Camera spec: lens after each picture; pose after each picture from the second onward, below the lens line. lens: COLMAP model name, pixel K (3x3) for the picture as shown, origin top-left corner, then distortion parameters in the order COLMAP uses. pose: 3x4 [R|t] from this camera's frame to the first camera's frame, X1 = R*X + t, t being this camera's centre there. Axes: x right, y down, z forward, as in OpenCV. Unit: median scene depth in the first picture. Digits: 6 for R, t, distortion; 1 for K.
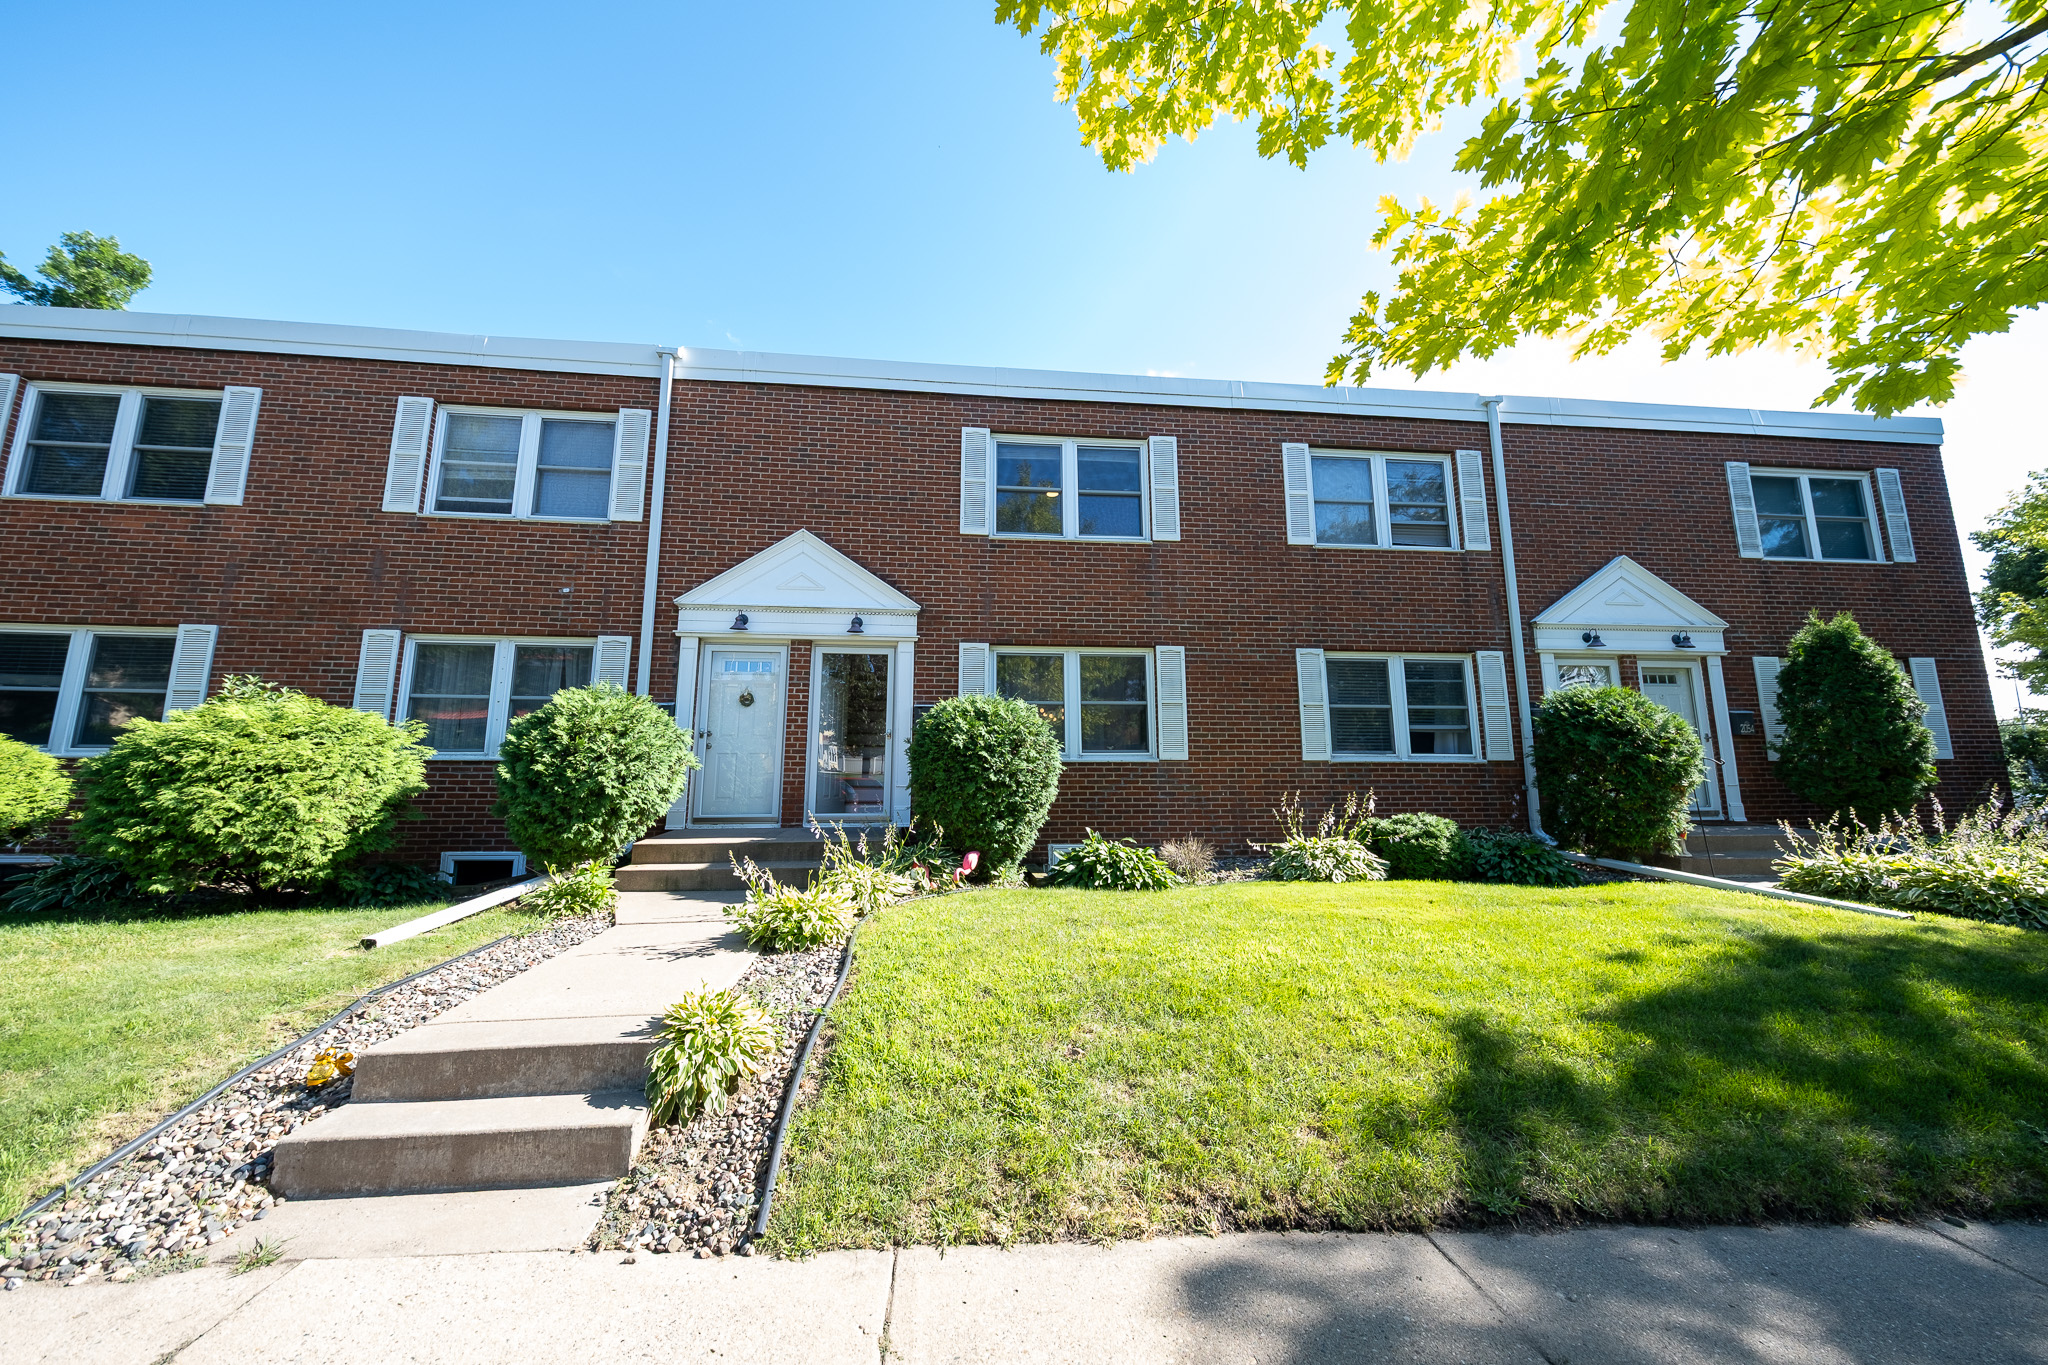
lens RADIAL K [[693.6, 0, 1022.0], [0, 693.6, 670.1], [0, 0, 1]] dist [-0.001220, -0.000224]
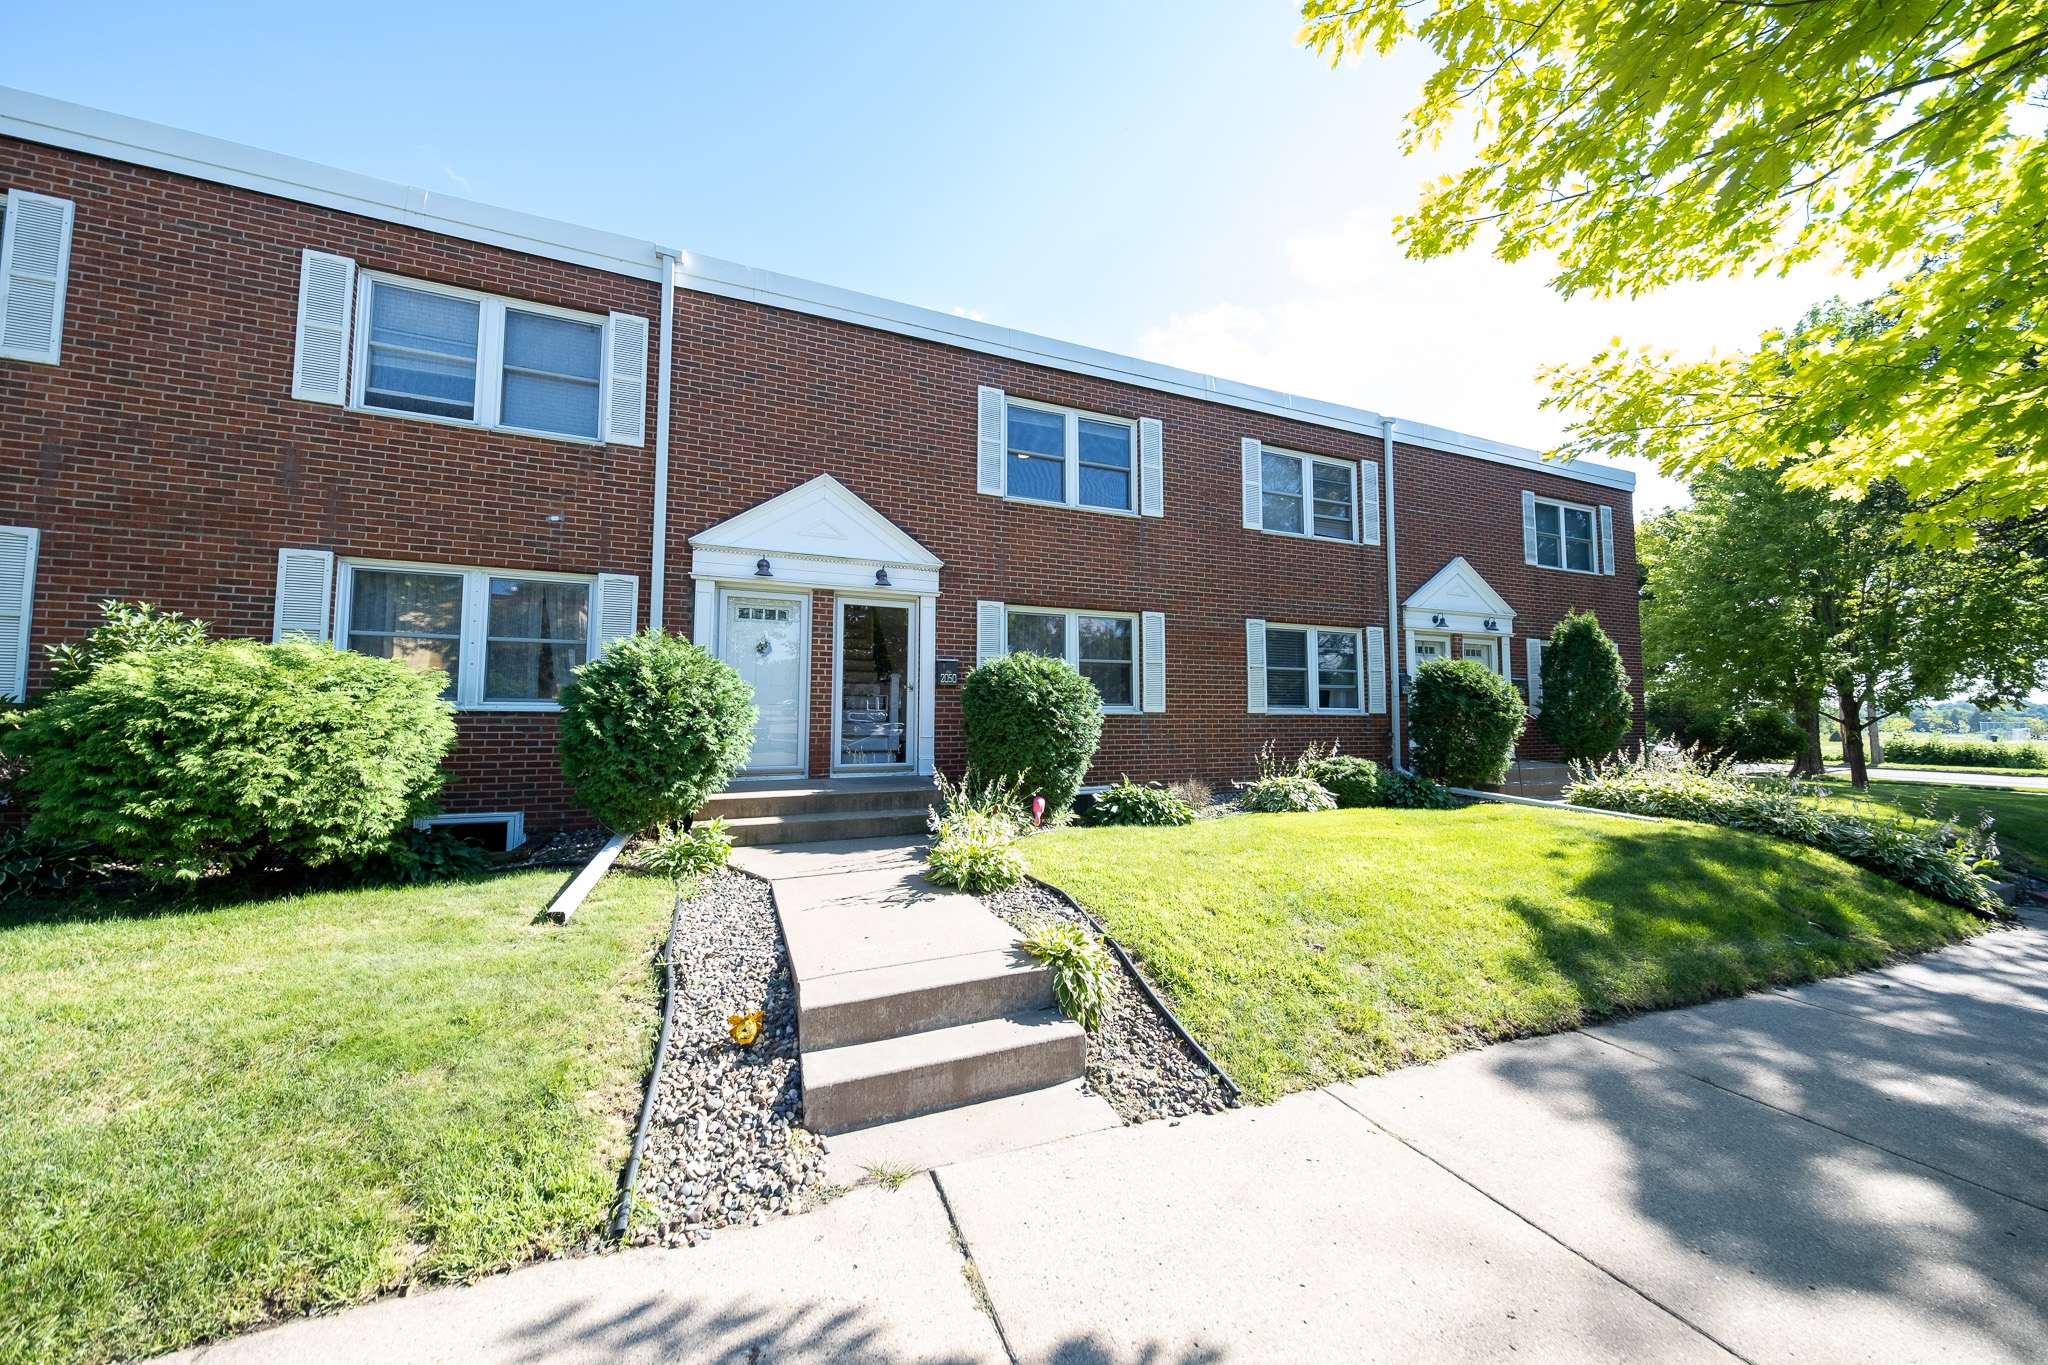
lens RADIAL K [[689.0, 0, 1021.3], [0, 689.0, 670.5], [0, 0, 1]] dist [-0.001001, -0.000206]
pose [[0.957230, 0.022081, 0.288485, -0.339717], [-0.046542, 0.995850, 0.078209, -0.019015], [-0.285561, -0.088291, 0.954285, -0.016964]]
